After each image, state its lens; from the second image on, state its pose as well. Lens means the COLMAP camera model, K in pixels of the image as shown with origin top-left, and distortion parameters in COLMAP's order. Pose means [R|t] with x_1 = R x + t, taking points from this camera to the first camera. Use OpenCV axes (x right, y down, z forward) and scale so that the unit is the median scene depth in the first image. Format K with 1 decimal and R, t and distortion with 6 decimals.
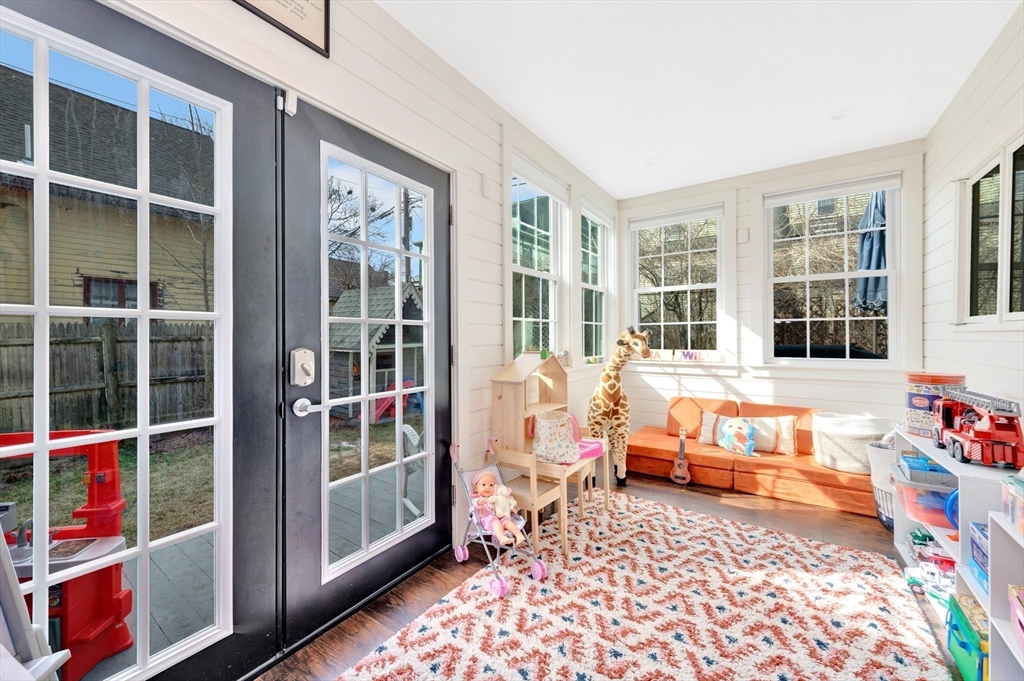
lens RADIAL K [[357.7, 0, 512.8], [0, 357.7, 338.2], [0, 0, 1]] dist [0.004688, -0.000836]
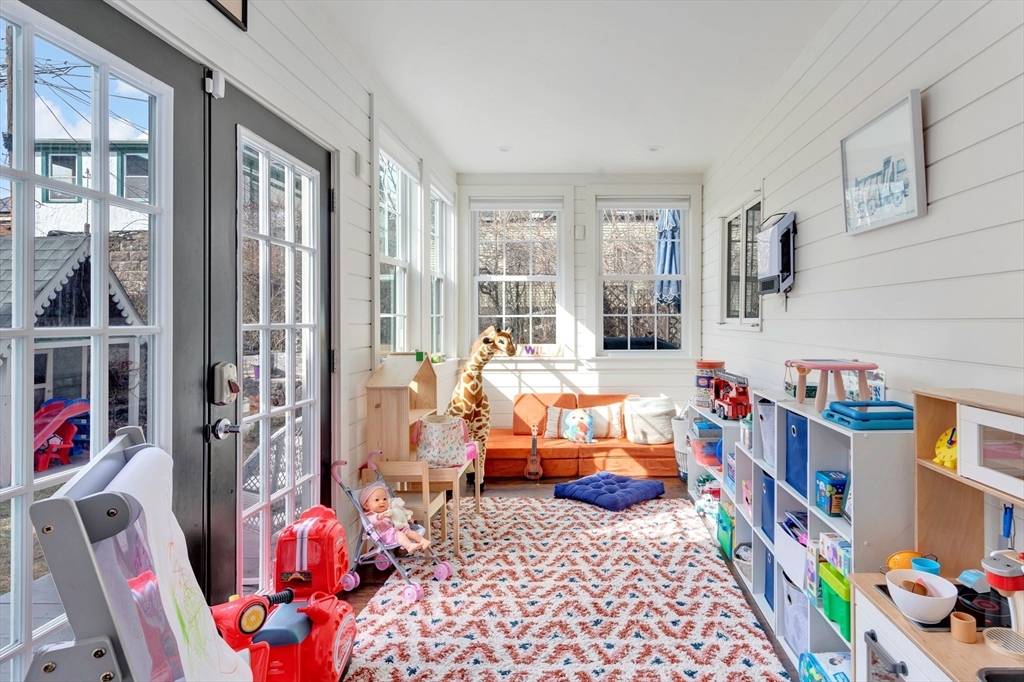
lens RADIAL K [[510.1, 0, 513.7], [0, 510.1, 332.8], [0, 0, 1]] dist [0.001255, 0.000496]
pose [[0.870668, -0.011679, 0.491732, -0.414693], [0.002746, 0.999818, 0.018884, -0.046063], [-0.491863, -0.015091, 0.870542, -0.311521]]
